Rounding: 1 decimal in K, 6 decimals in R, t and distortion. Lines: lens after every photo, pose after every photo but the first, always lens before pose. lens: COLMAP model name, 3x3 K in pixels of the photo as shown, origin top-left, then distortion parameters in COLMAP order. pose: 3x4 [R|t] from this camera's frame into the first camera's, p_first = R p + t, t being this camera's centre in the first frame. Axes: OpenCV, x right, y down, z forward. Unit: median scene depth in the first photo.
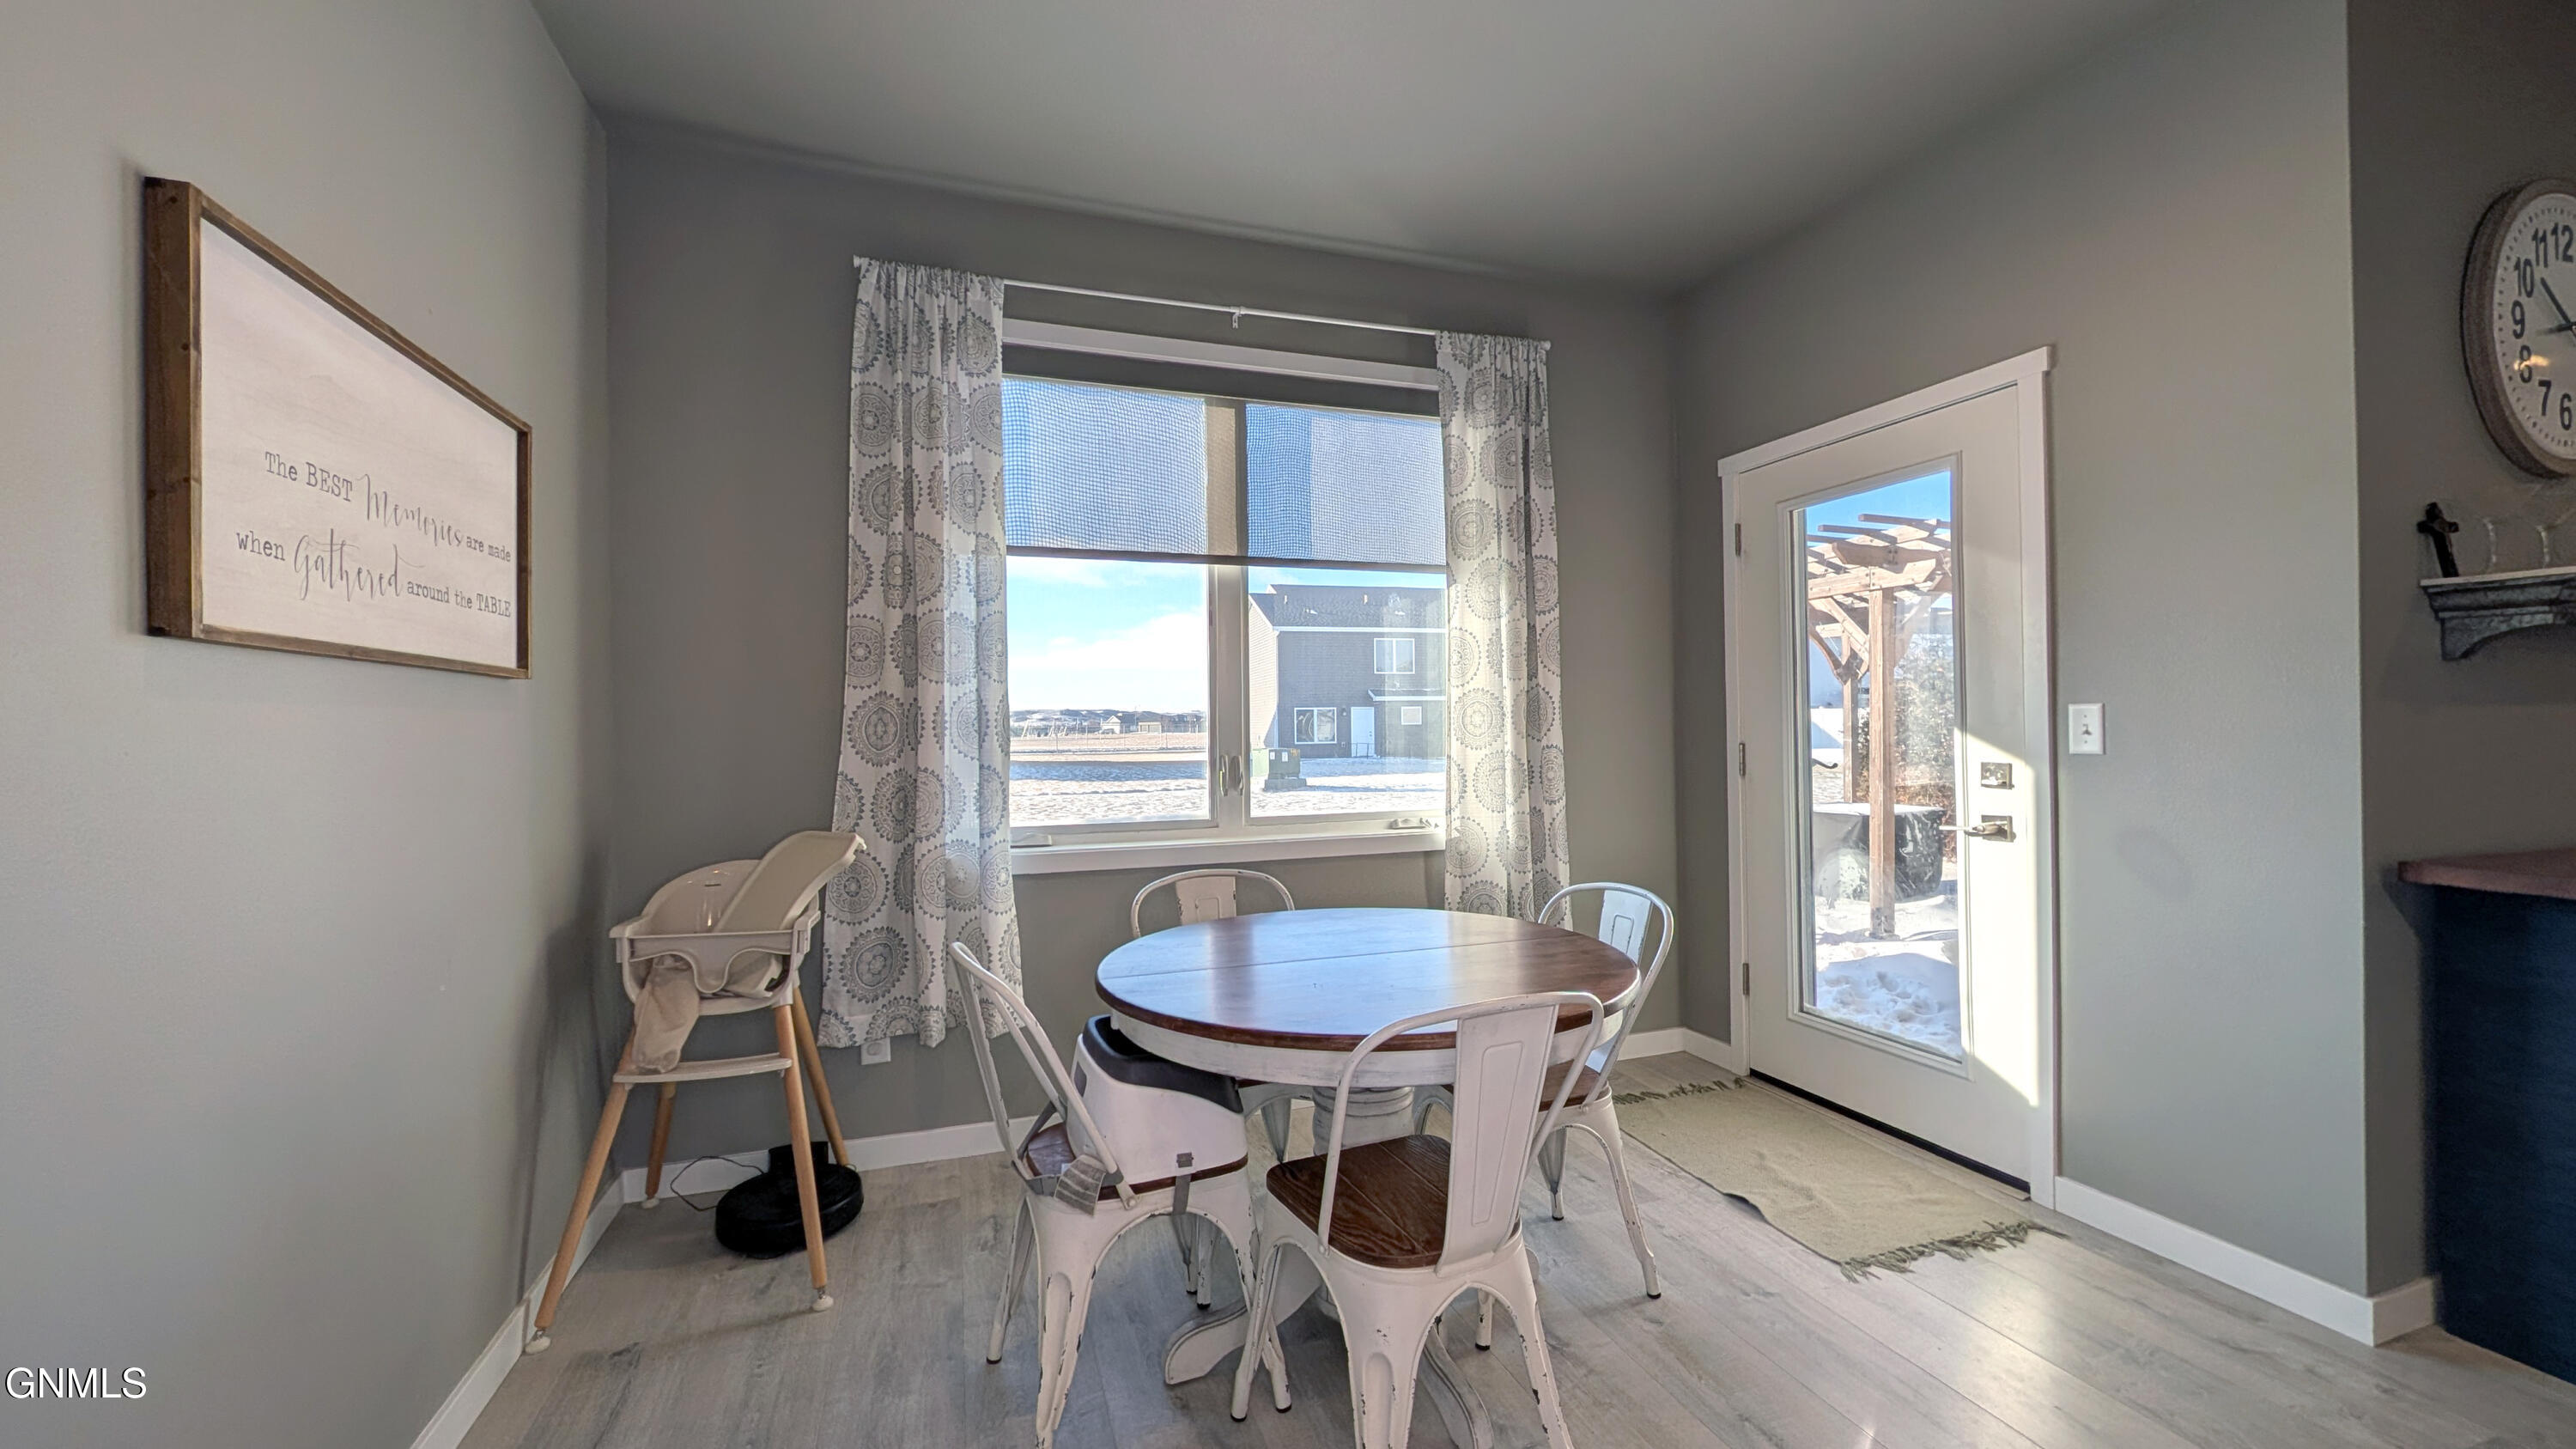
lens RADIAL K [[986.2, 0, 1284.6], [0, 986.2, 708.5], [0, 0, 1]] dist [0.000643, -0.000028]
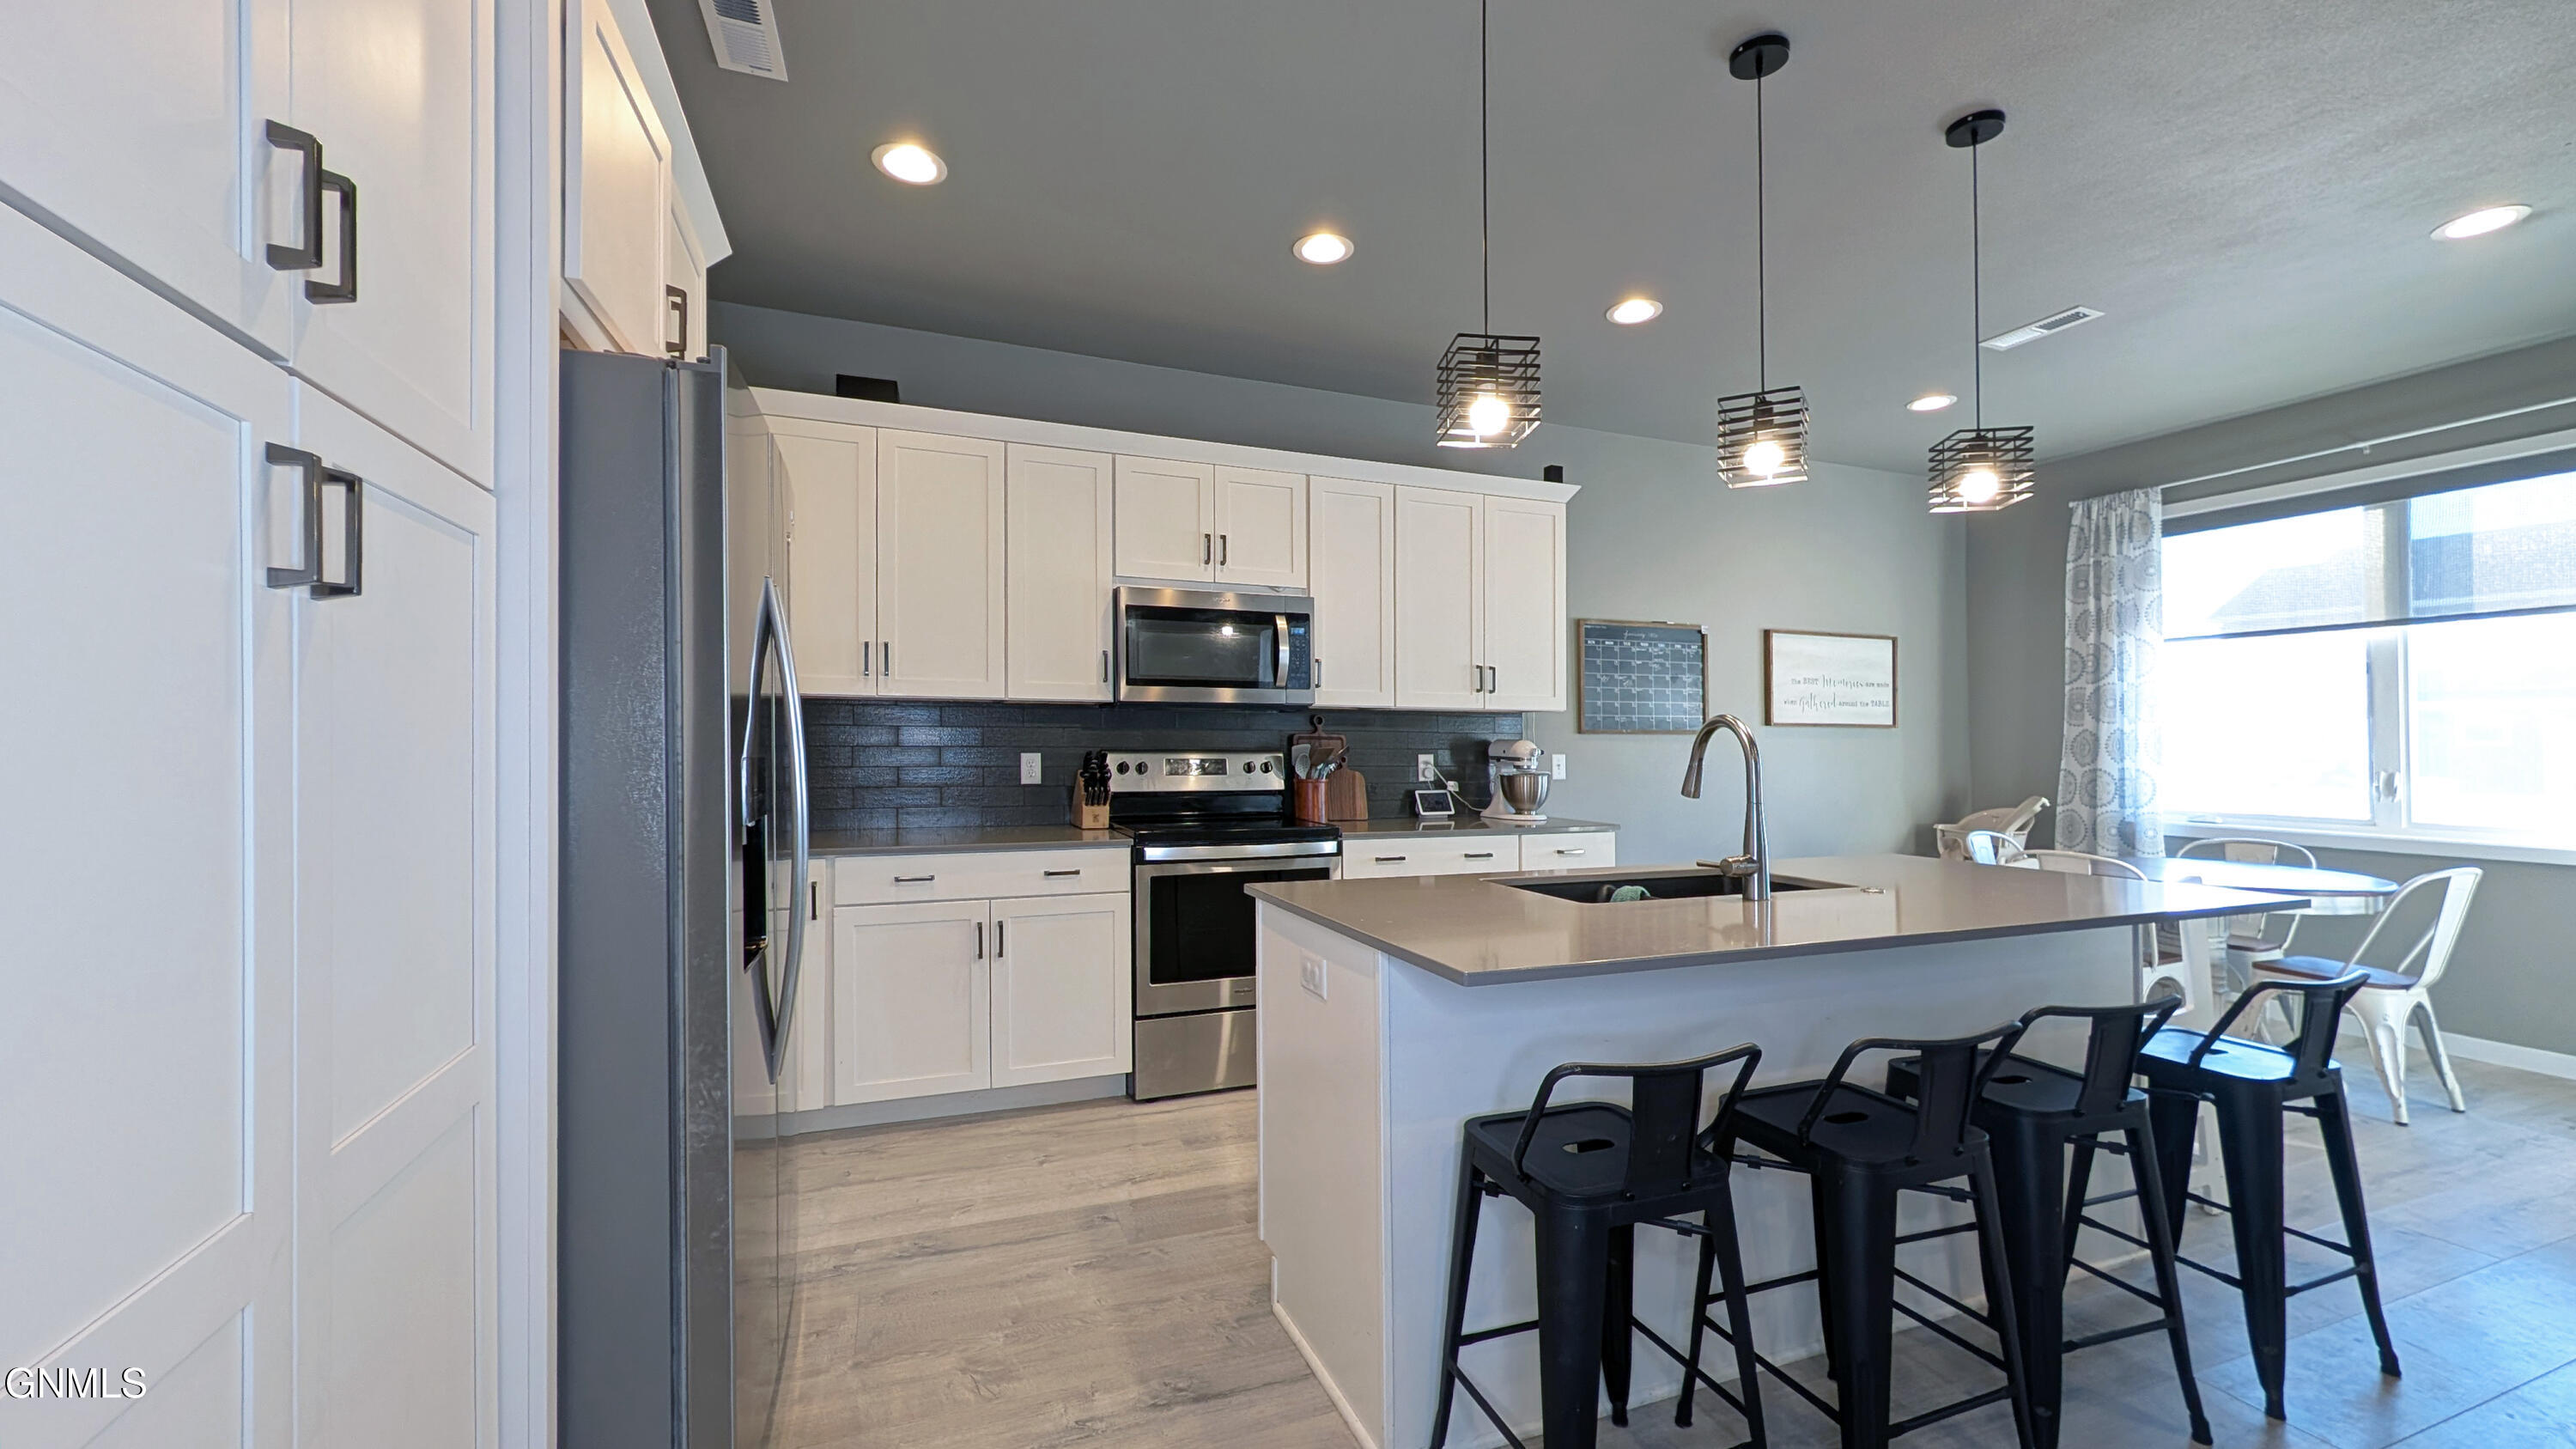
lens RADIAL K [[1000.9, 0, 1294.6], [0, 1000.9, 743.0], [0, 0, 1]] dist [0.000153, 0.000037]
pose [[0.043308, 0.005219, -0.999048, 1.449878], [0.011018, 0.999923, 0.005701, -0.016699], [0.999001, -0.011254, 0.043247, -0.600889]]
